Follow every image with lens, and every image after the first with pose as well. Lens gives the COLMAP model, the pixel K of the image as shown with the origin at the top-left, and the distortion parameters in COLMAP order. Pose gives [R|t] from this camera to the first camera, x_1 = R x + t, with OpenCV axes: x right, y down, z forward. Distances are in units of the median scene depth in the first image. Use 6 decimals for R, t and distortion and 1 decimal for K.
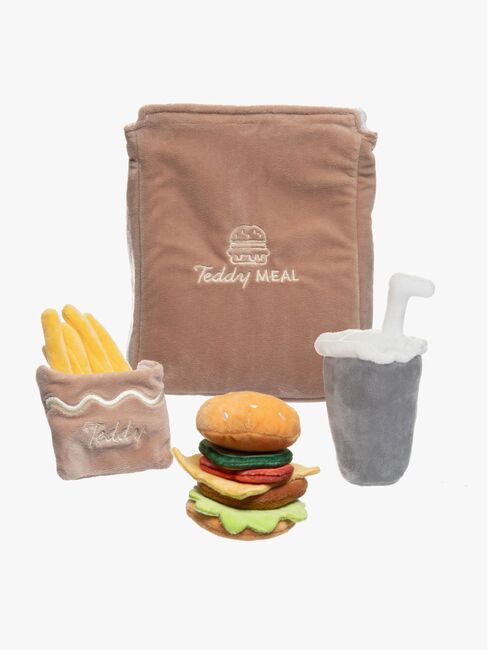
lens RADIAL K [[1693.0, 0, 243.7], [0, 1693.0, 325.9], [0, 0, 1]] dist [-0.273280, 0.000000]
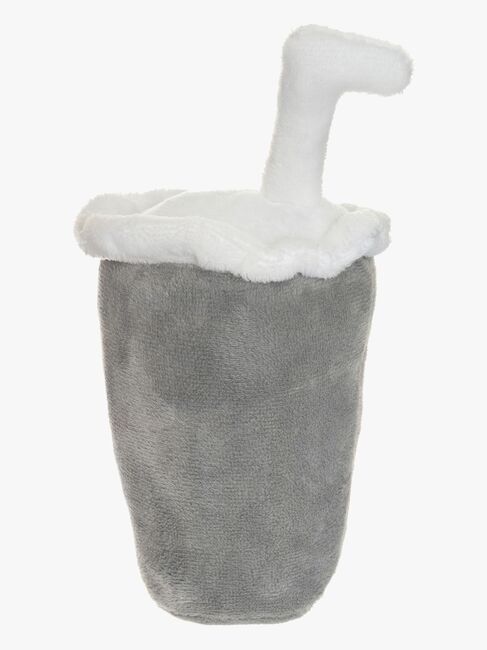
lens RADIAL K [[1759.7, 0, 243.2], [0, 1759.7, 325.4], [0, 0, 1]] dist [-0.004426, 0.000000]
pose [[0.995343, 0.001231, 0.096388, 0.041445], [-0.001692, 0.999988, 0.004698, 0.029692], [-0.096381, -0.004839, 0.995333, 0.623301]]
